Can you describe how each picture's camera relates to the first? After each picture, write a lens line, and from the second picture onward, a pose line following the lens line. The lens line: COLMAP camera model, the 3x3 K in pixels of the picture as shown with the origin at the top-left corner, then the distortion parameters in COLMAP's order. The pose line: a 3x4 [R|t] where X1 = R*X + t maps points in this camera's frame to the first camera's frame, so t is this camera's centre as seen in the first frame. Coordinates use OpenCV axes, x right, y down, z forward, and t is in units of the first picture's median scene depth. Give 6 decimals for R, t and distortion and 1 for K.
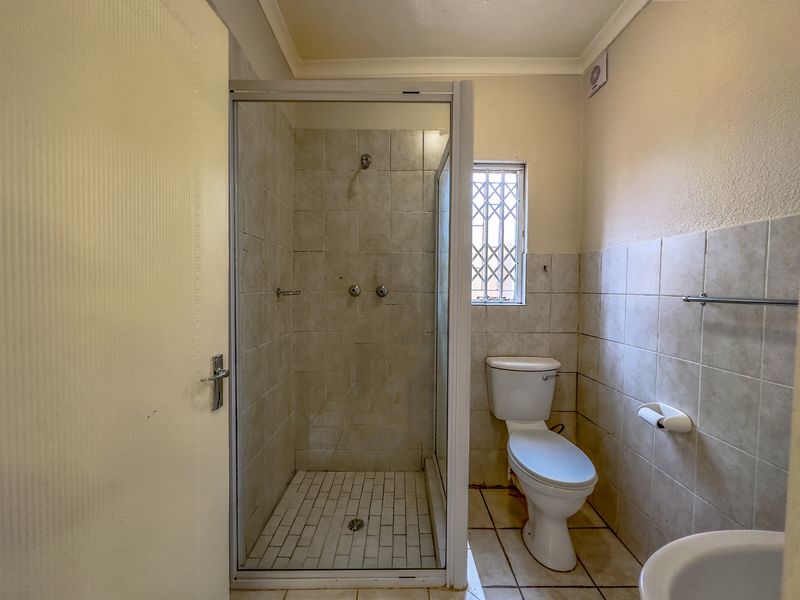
lens RADIAL K [[325.6, 0, 401.6], [0, 325.6, 300.5], [0, 0, 1]] dist [0.004703, 0.000469]
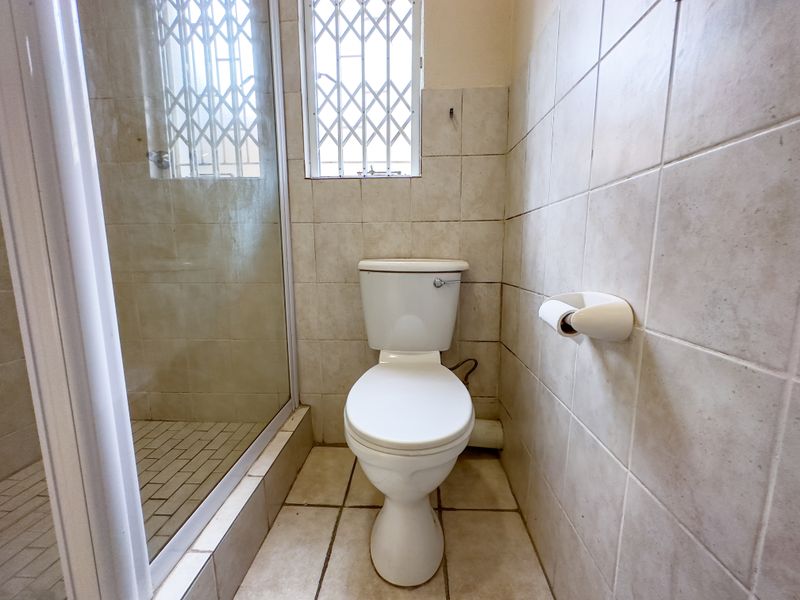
lens RADIAL K [[321.5, 0, 398.1], [0, 321.5, 299.7], [0, 0, 1]] dist [-0.000058, 0.000831]
pose [[0.998052, -0.004580, -0.062220, 0.410118], [0.010859, 0.994831, 0.100961, 0.208338], [0.061436, -0.101440, 0.992943, 0.382390]]
